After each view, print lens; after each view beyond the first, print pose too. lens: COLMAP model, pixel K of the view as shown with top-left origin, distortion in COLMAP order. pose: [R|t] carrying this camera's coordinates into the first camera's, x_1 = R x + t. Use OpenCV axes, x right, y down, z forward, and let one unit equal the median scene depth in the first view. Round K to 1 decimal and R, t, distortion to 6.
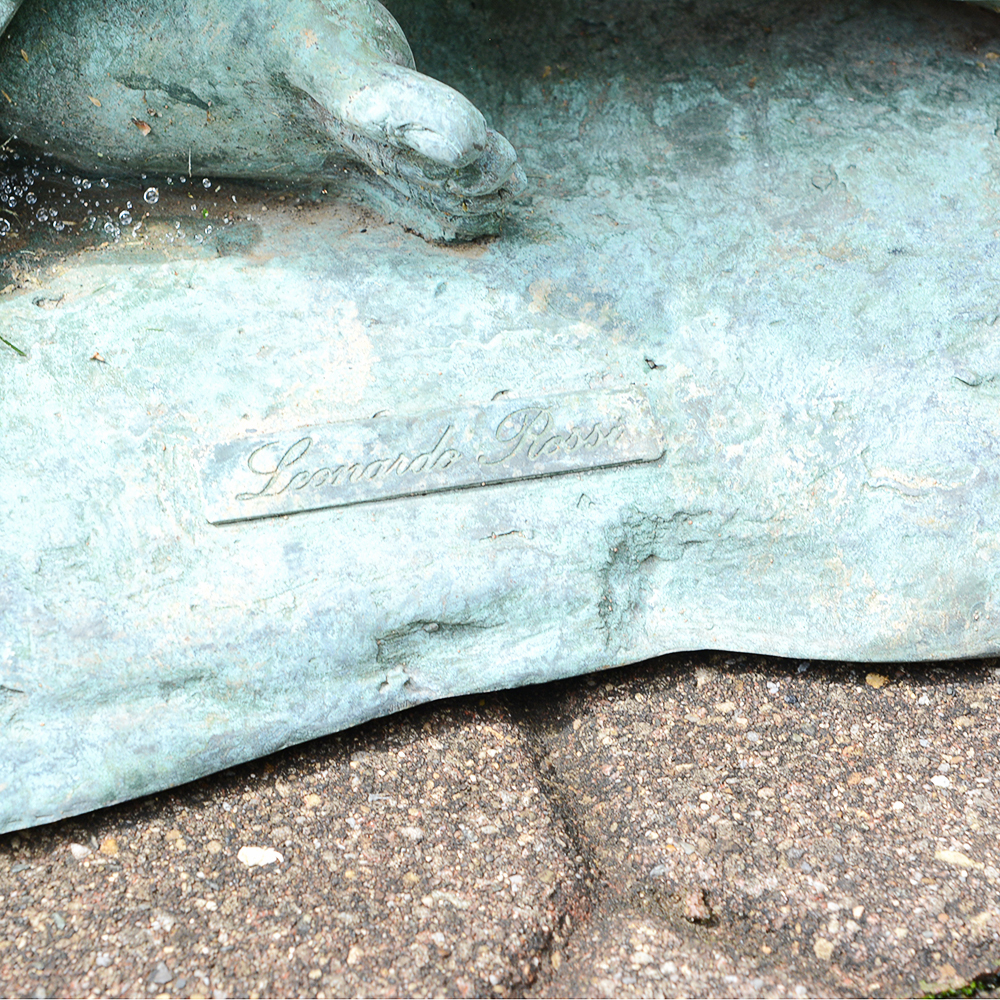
lens RADIAL K [[4388.5, 0, 500.0], [0, 4388.5, 500.0], [0, 0, 1]] dist [0.173056, -1.461271]
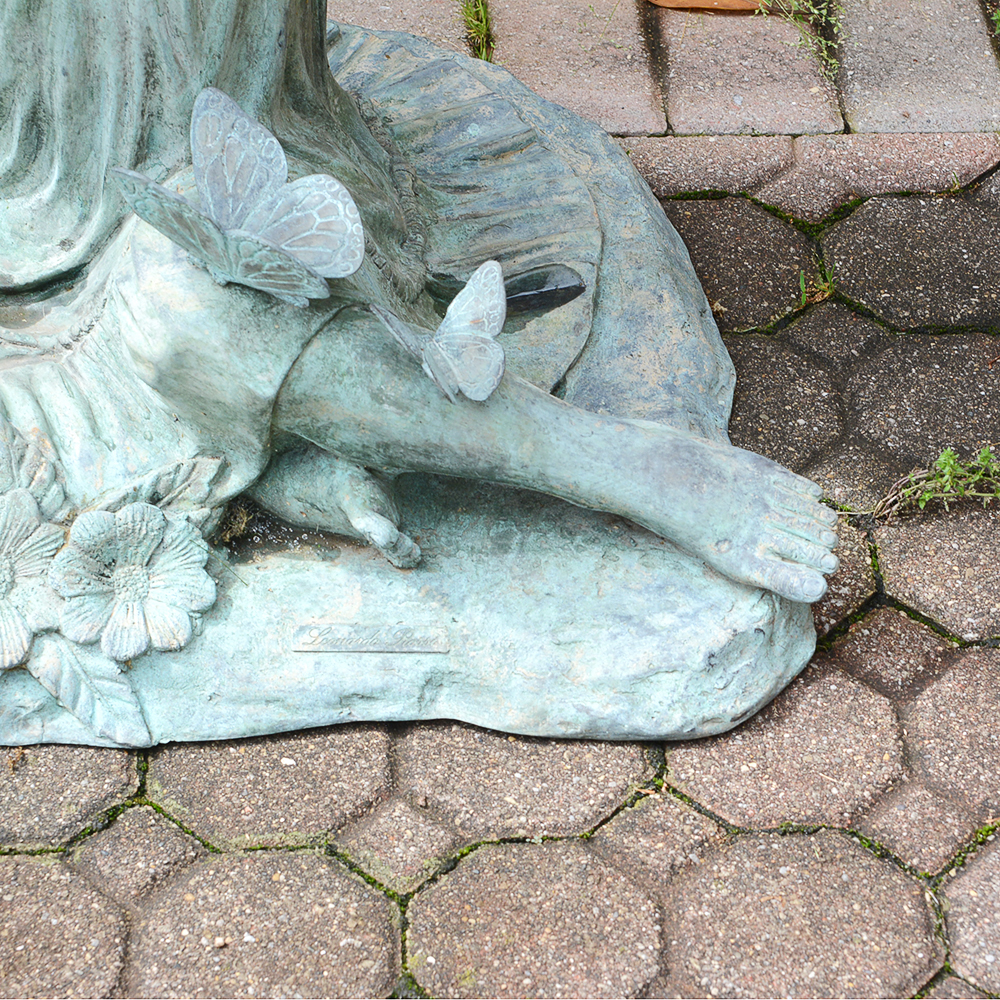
lens RADIAL K [[3649.2, 0, 500.0], [0, 3649.2, 500.0], [0, 0, 1]] dist [0.120631, 0.618885]
pose [[0.965462, 0.148752, -0.213907, 0.589361], [-0.151813, 0.988407, 0.002138, -0.123341], [0.211745, 0.030410, 0.976852, -1.418429]]
